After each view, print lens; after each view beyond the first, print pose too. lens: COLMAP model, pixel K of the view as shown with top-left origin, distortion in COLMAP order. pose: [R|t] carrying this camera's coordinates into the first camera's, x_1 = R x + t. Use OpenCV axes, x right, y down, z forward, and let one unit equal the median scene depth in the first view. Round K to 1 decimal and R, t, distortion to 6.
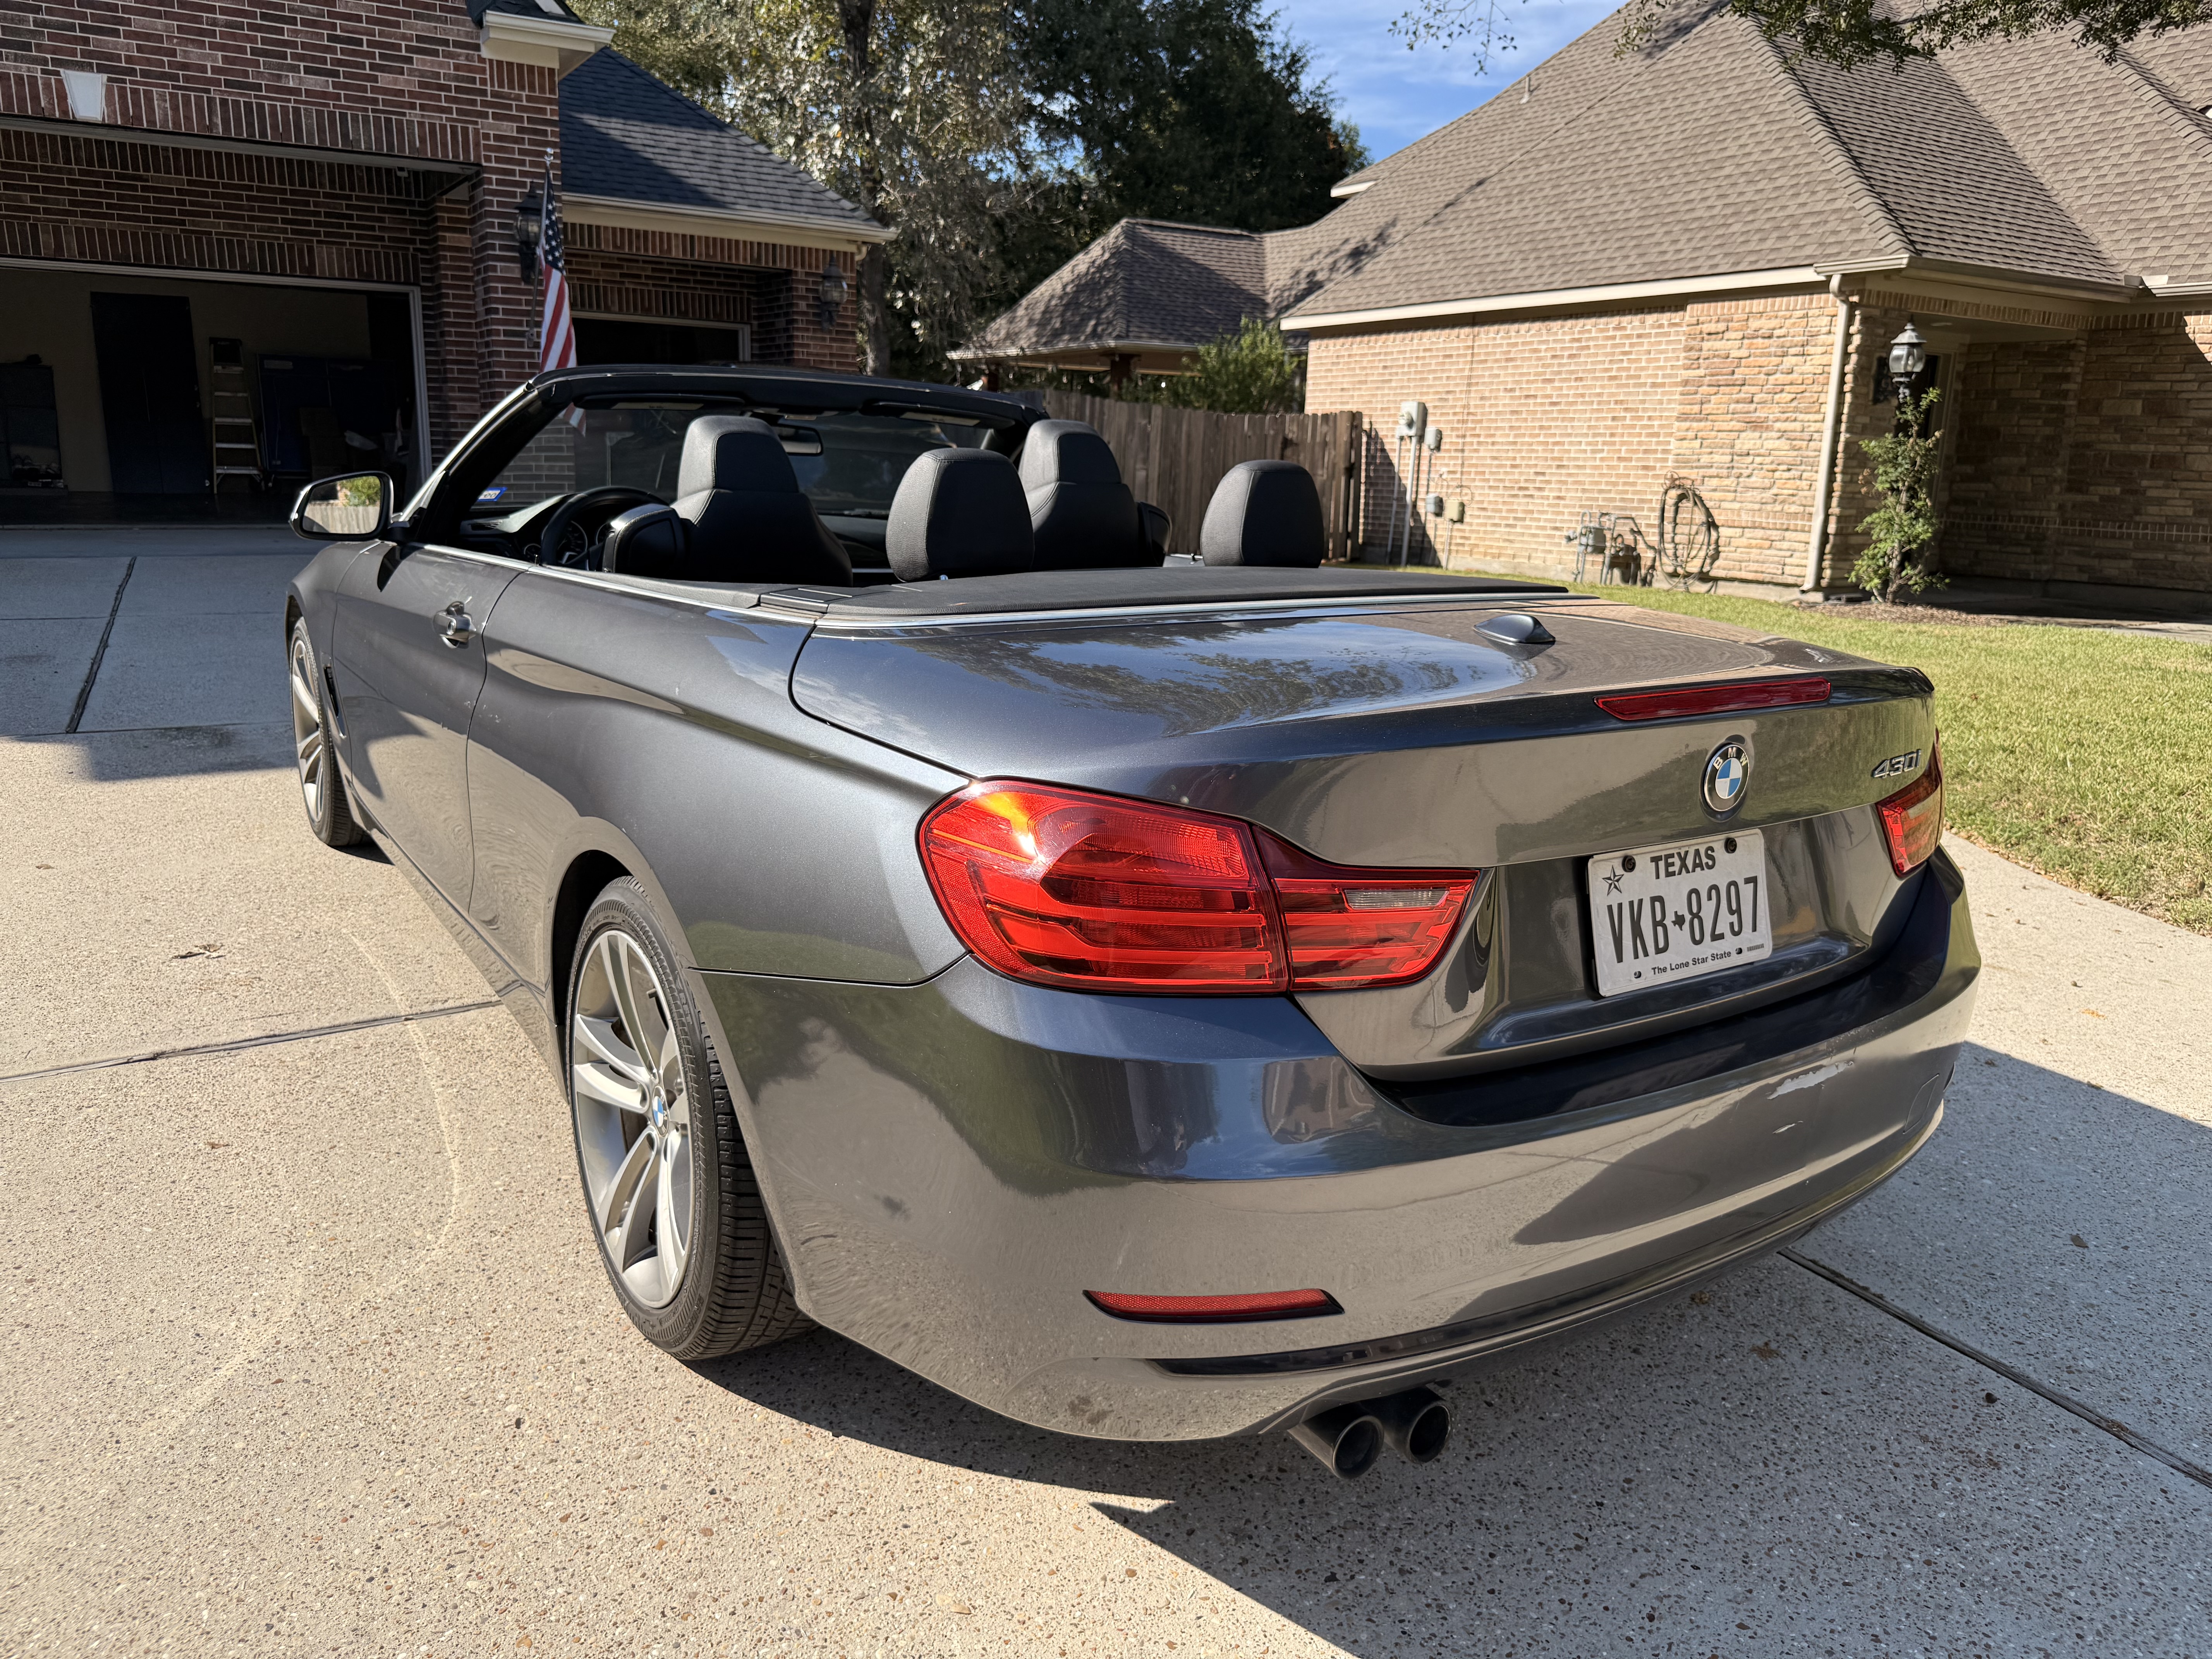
lens RADIAL K [[1550.8, 0, 1106.0], [0, 1550.8, 829.5], [0, 0, 1]] dist [0.002214, -0.011854]
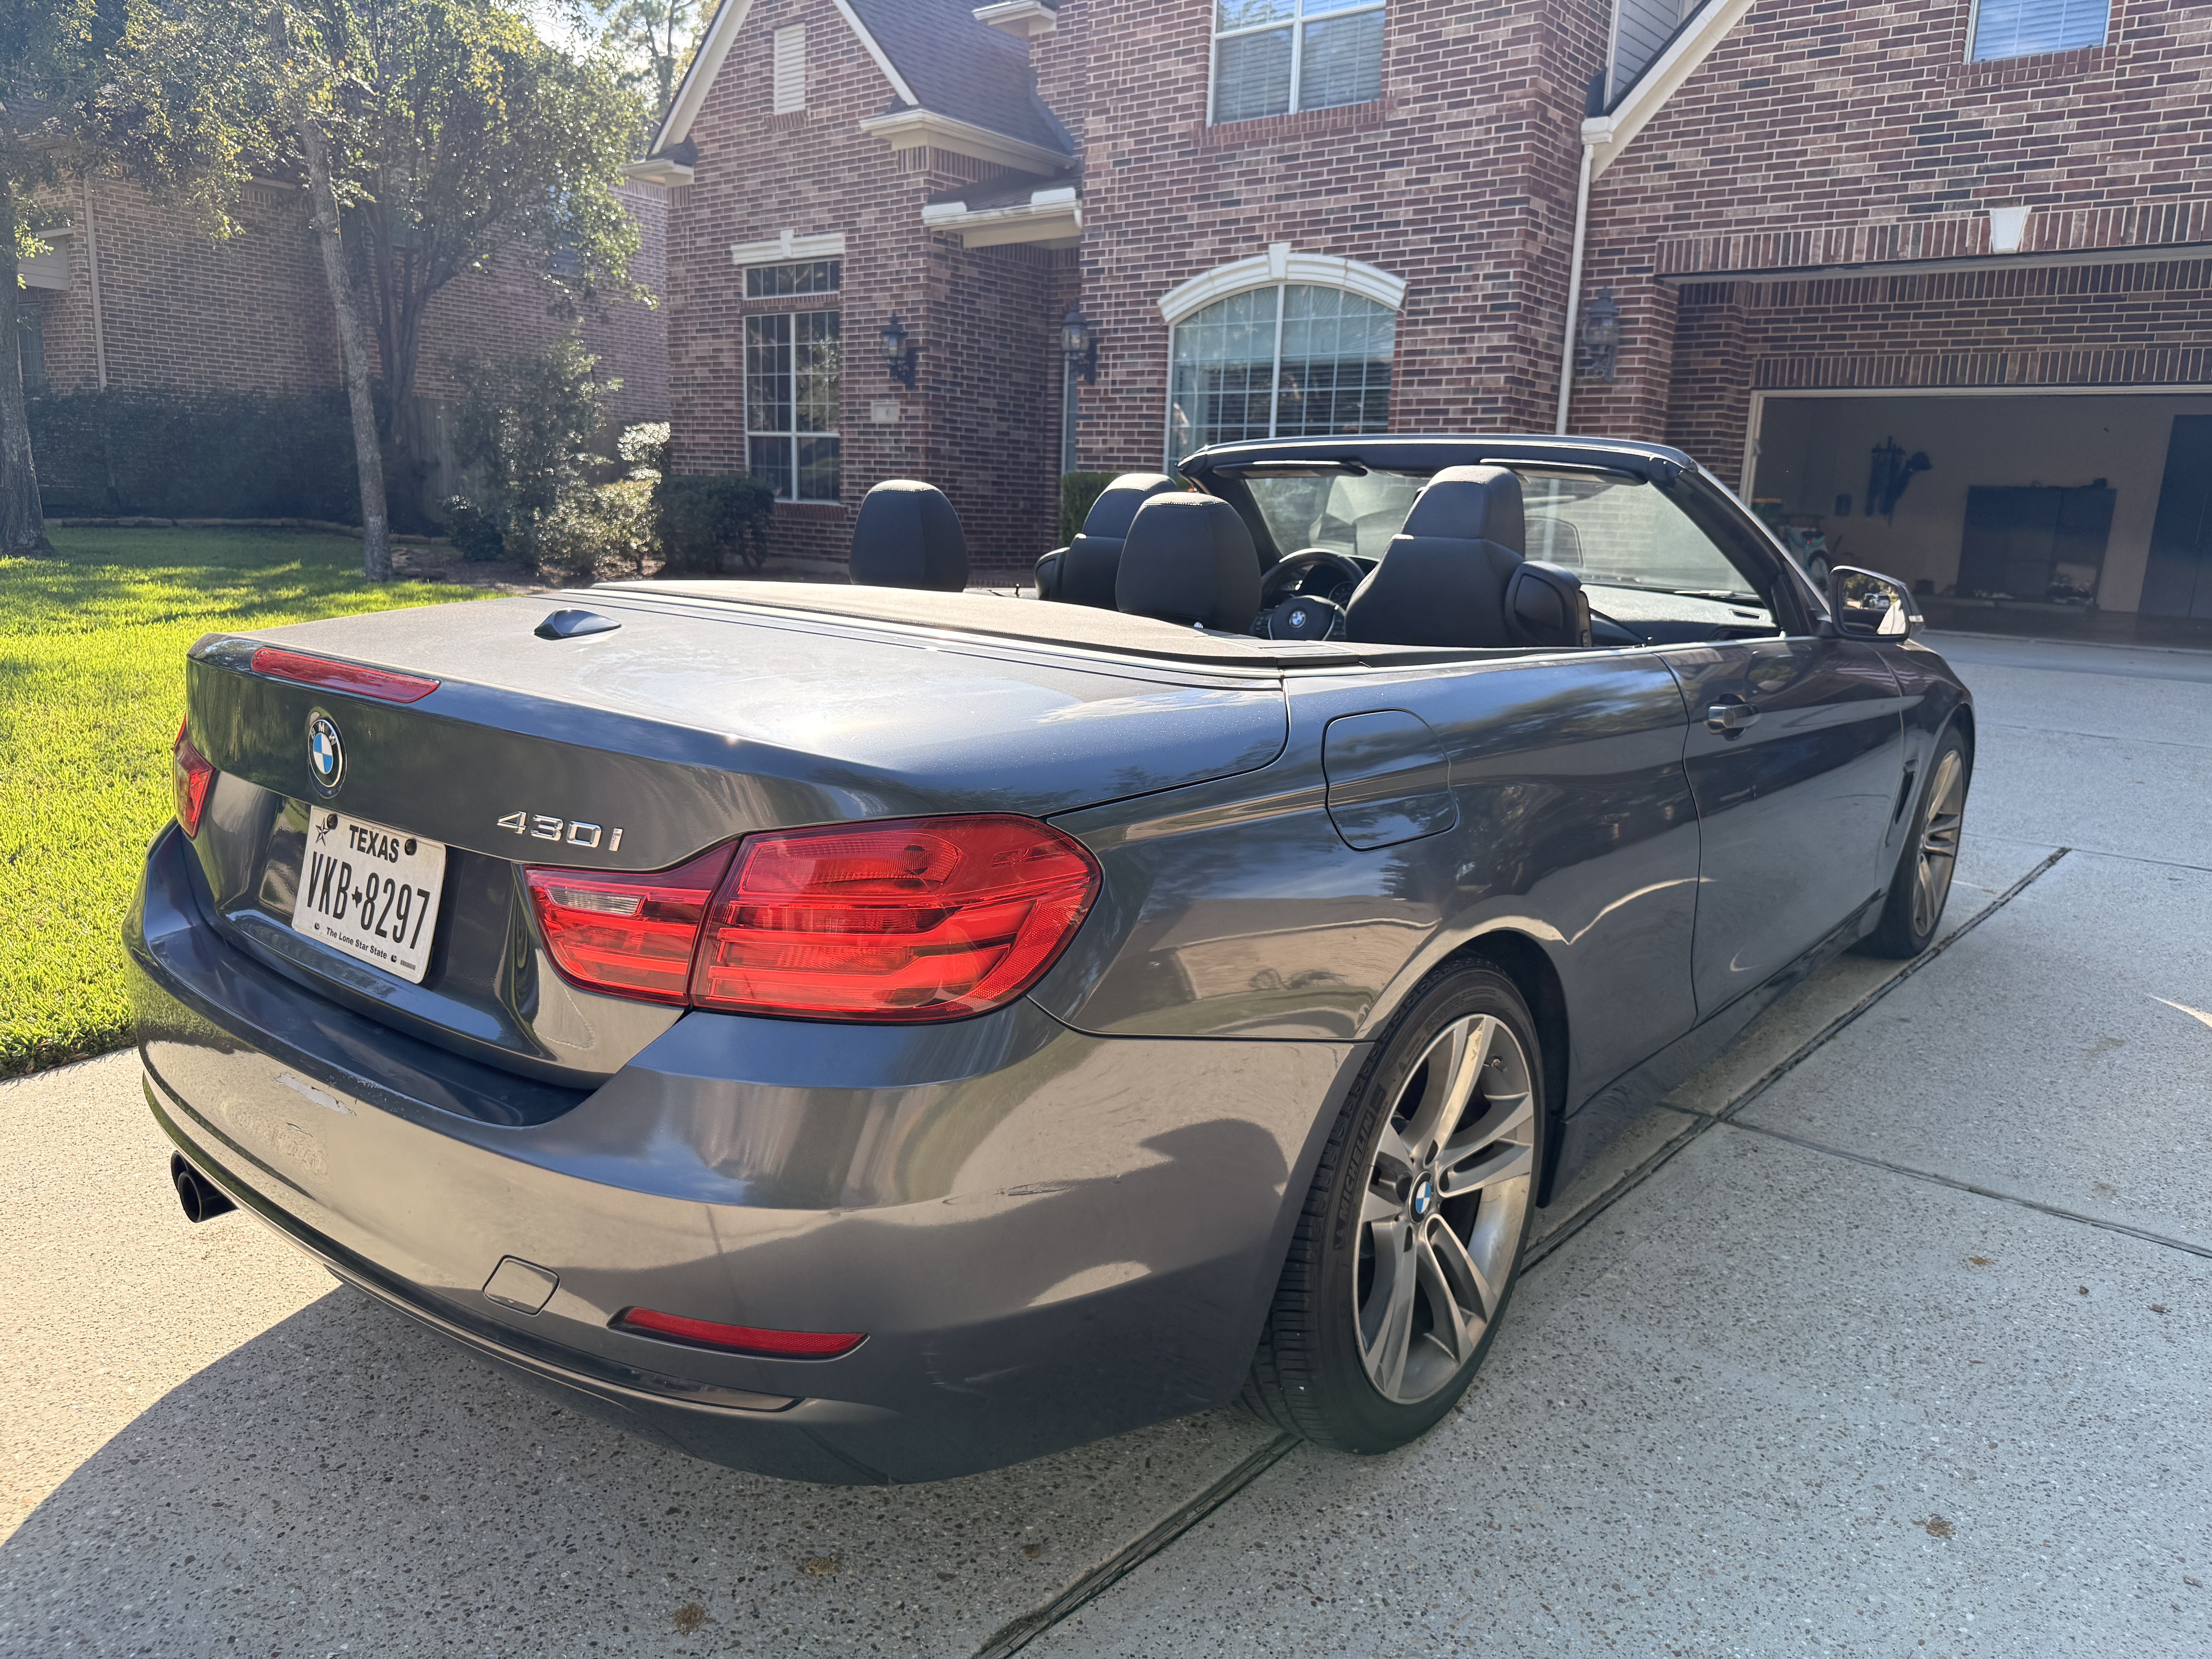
lens RADIAL K [[1550.8, 0, 1106.0], [0, 1550.8, 829.5], [0, 0, 1]] dist [0.002214, -0.011854]
pose [[0.306219, 0.177088, -0.935345, 0.212087], [-0.252525, 0.962456, 0.099547, -0.030140], [0.917857, 0.205715, 0.339441, 0.159899]]
